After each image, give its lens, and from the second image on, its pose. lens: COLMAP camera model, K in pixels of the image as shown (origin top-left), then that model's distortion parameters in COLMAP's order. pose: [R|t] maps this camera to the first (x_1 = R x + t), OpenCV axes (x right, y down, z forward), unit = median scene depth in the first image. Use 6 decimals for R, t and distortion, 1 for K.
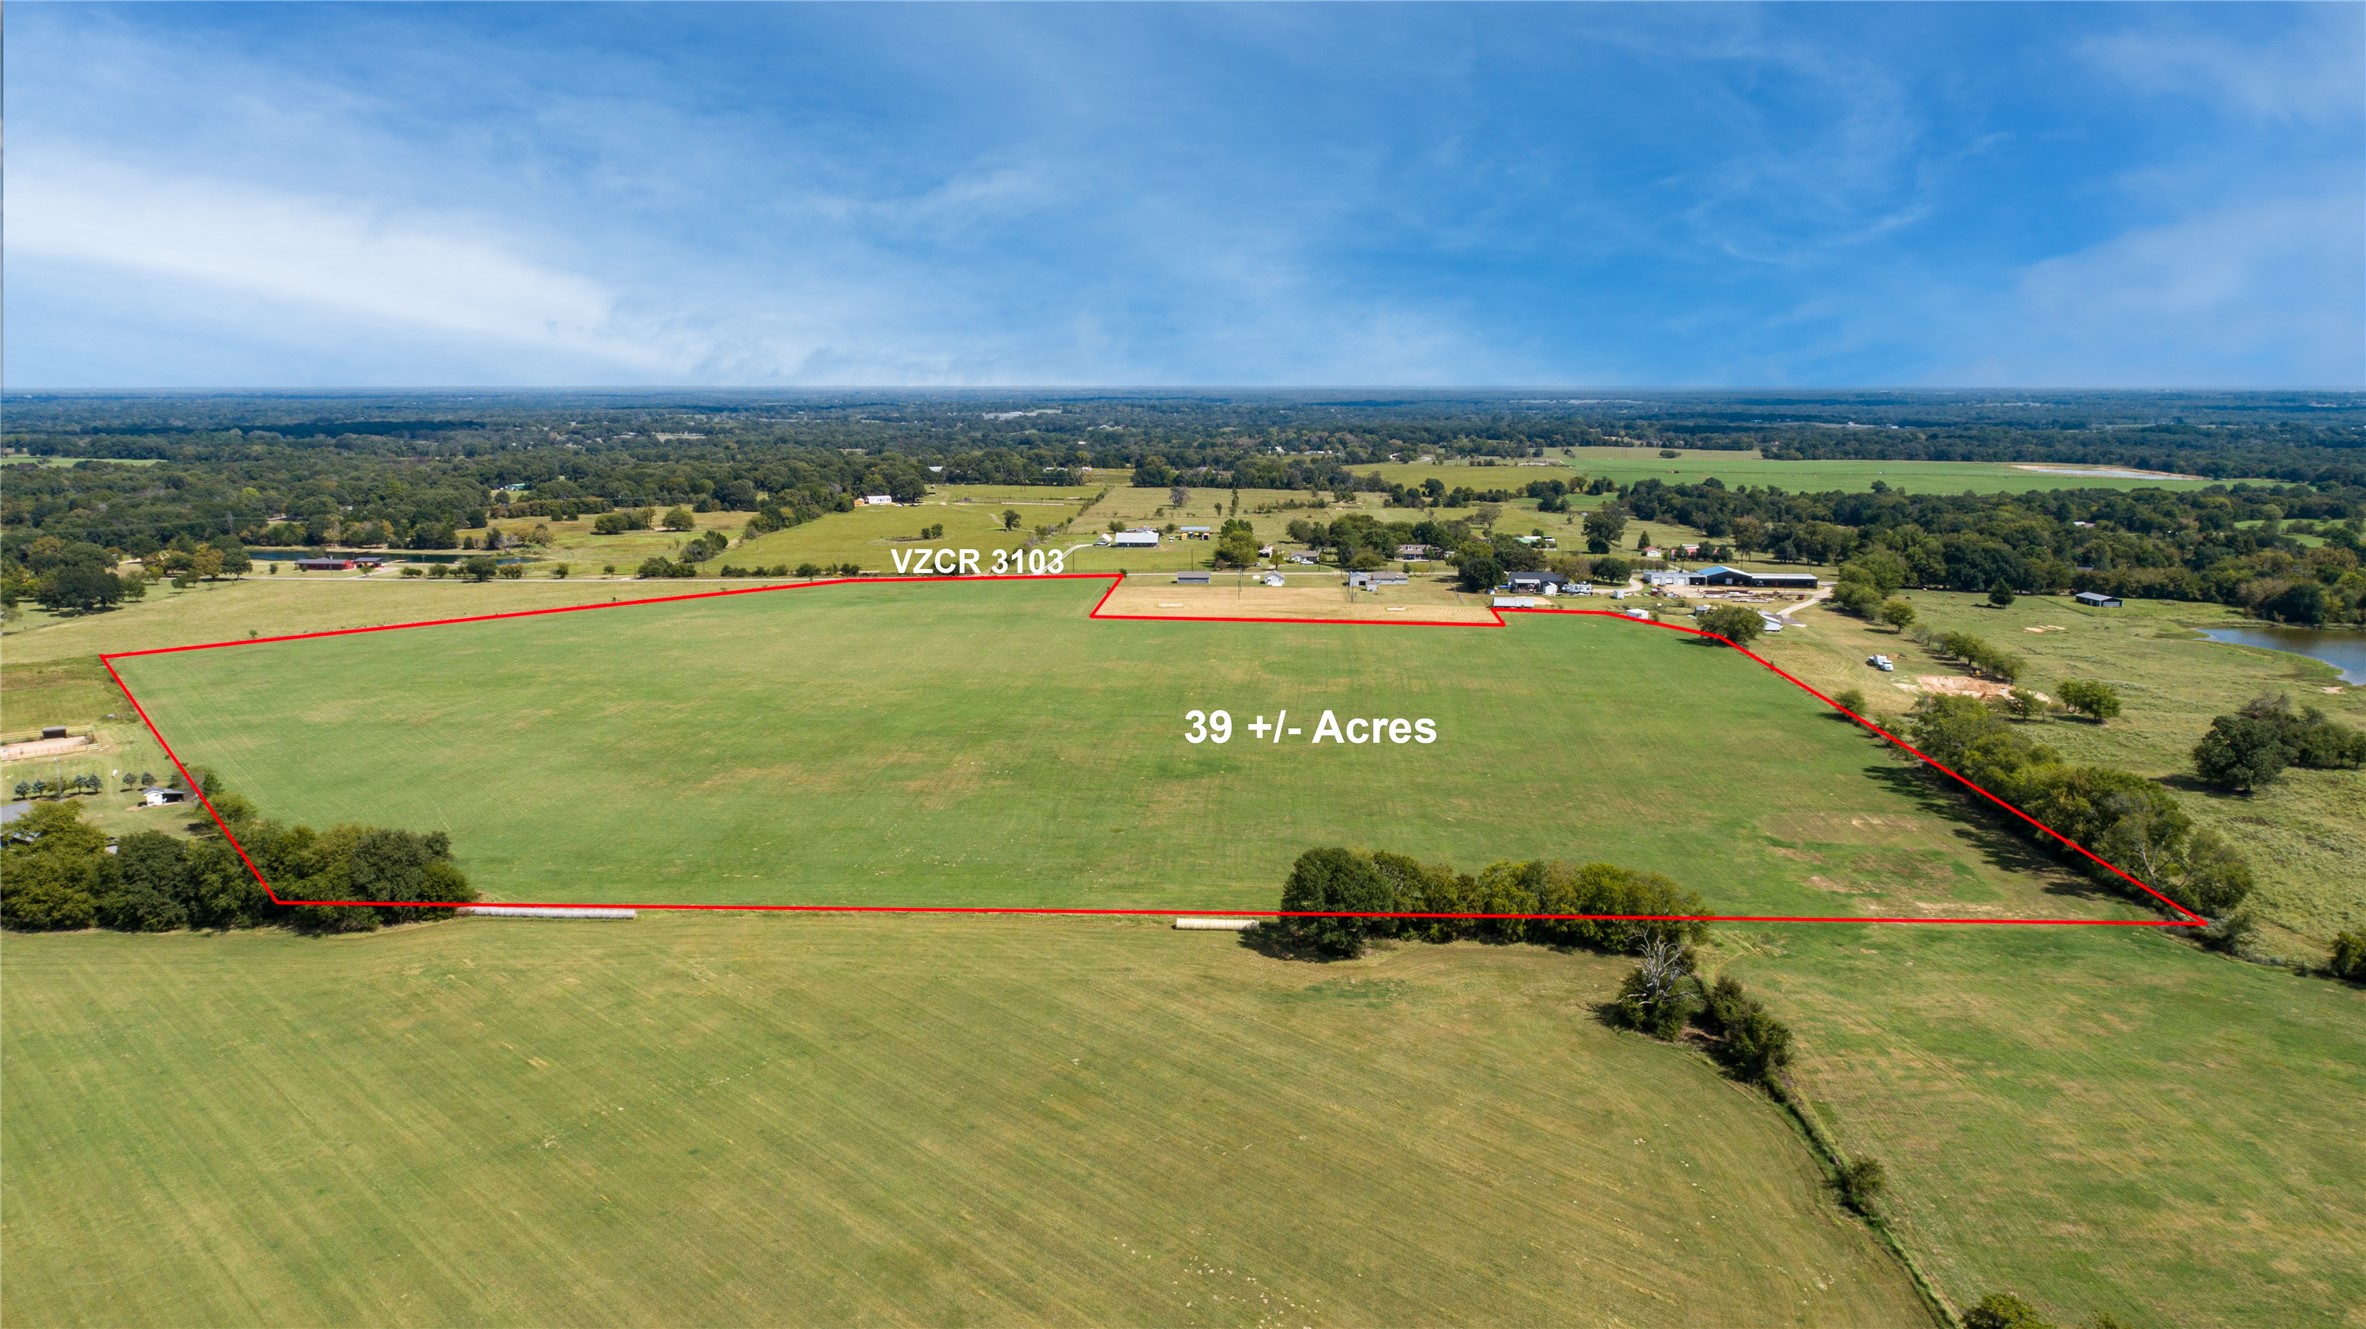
lens RADIAL K [[1600.1, 0, 1183.0], [0, 1600.1, 664.5], [0, 0, 1]] dist [-0.008414, 0.003122]
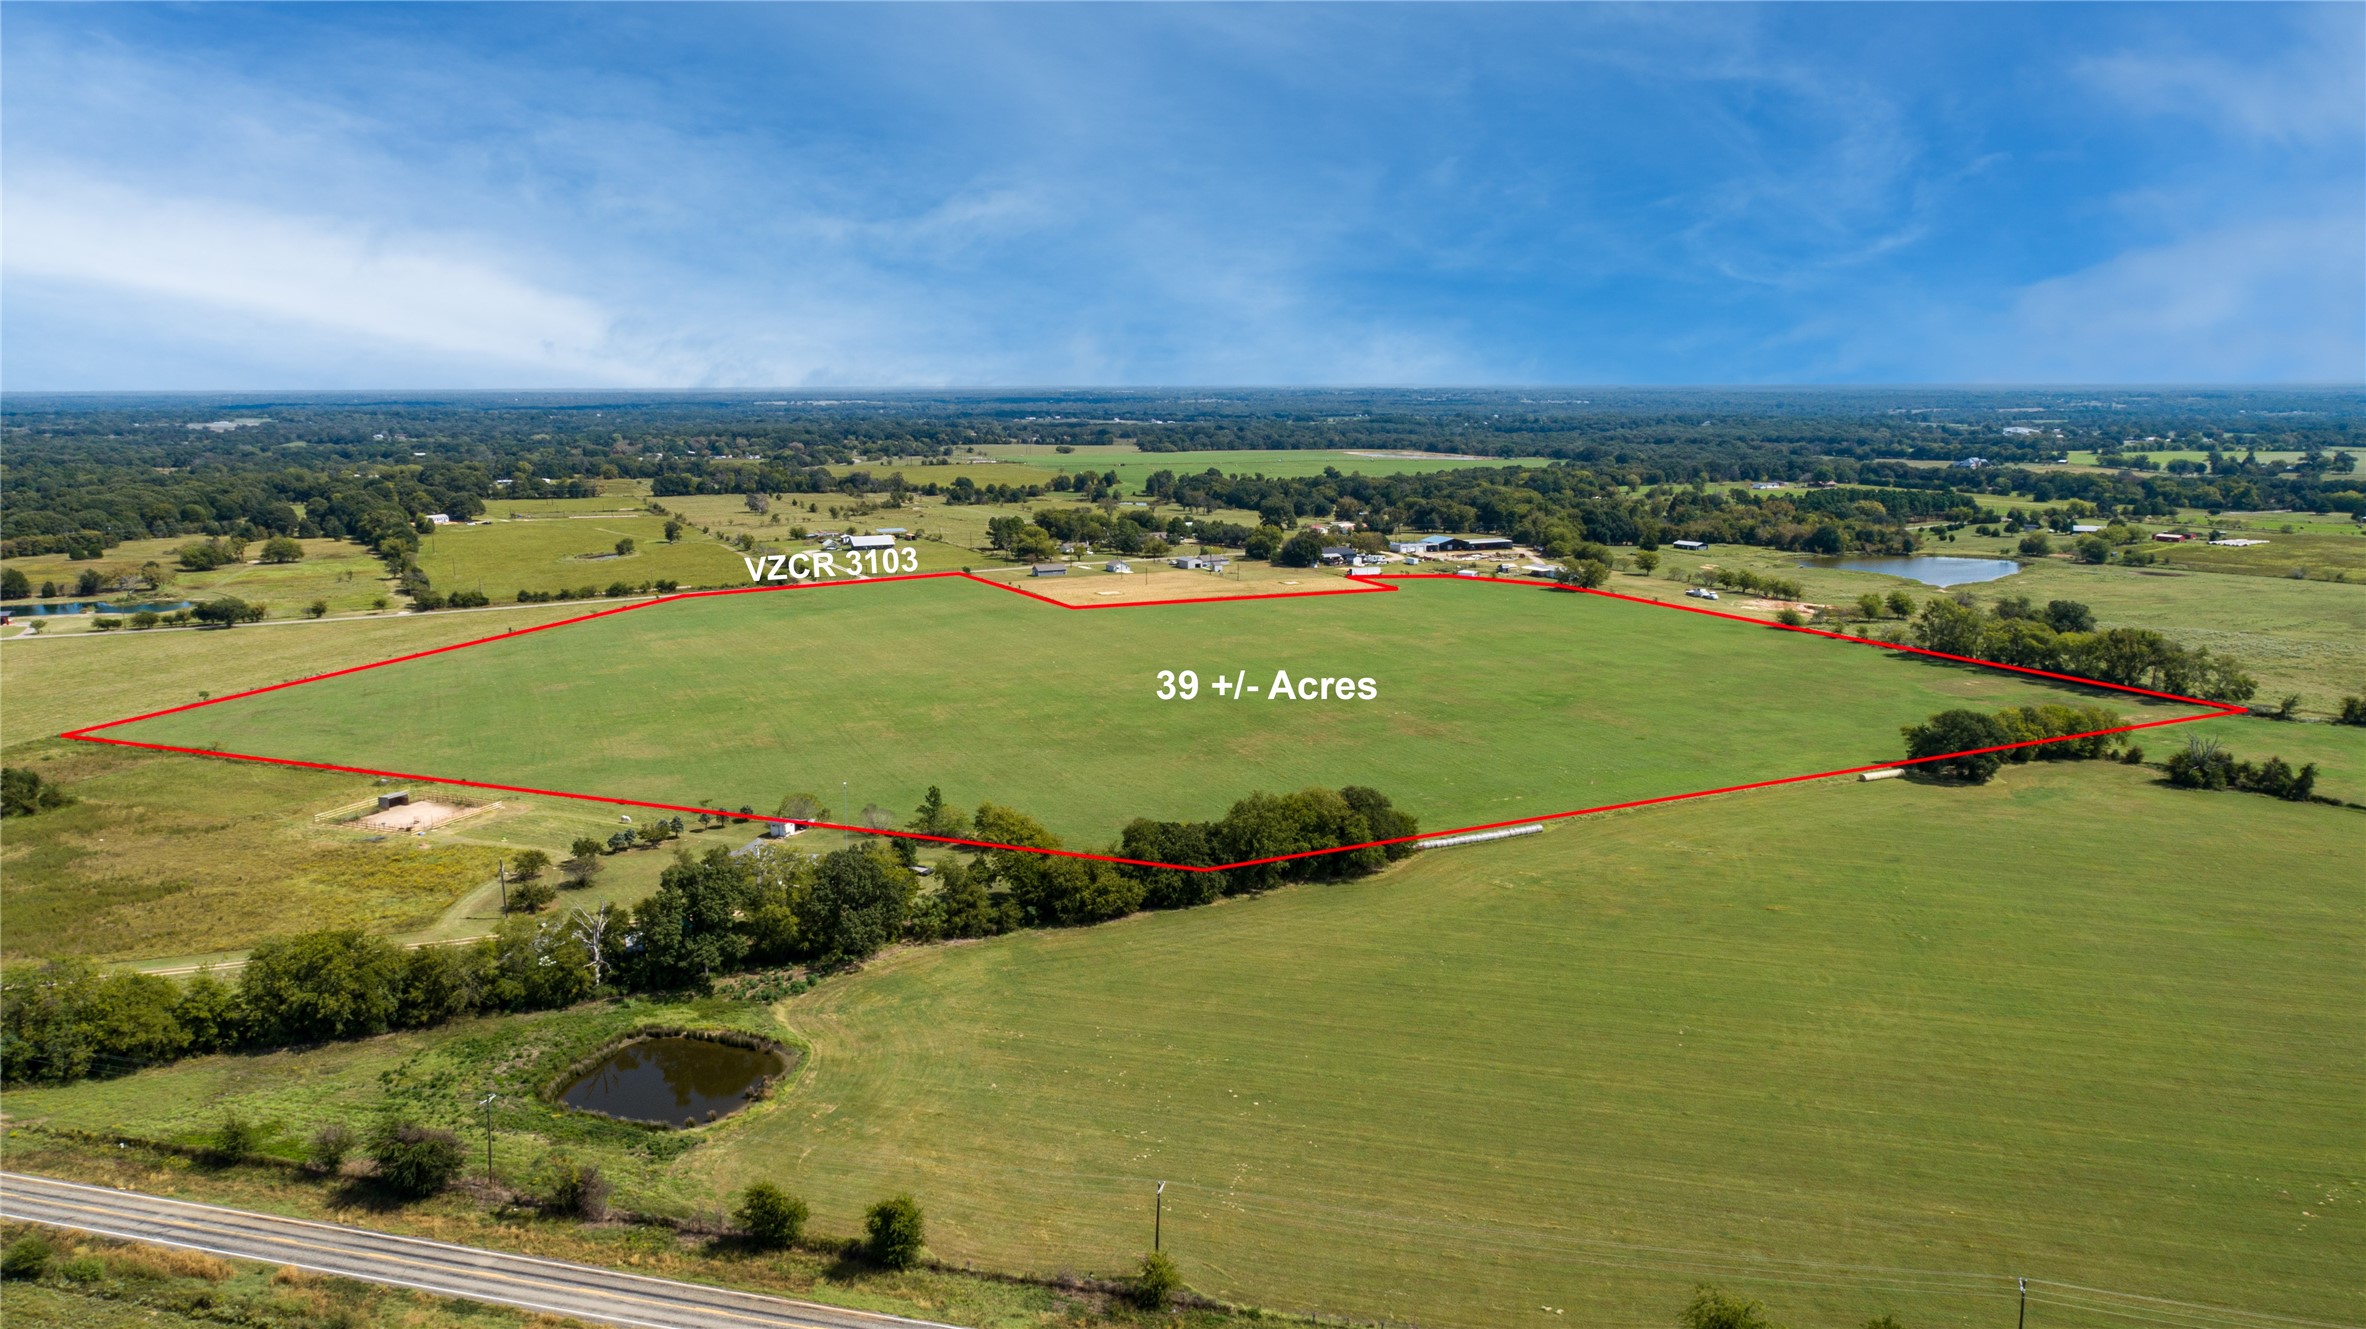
lens RADIAL K [[1600.1, 0, 1183.0], [0, 1600.1, 664.5], [0, 0, 1]] dist [-0.008414, 0.003122]
pose [[0.874249, -0.087375, 0.477550, -0.398143], [0.087558, 0.995918, 0.021925, -0.006536], [-0.477517, 0.022645, 0.878331, 0.017796]]
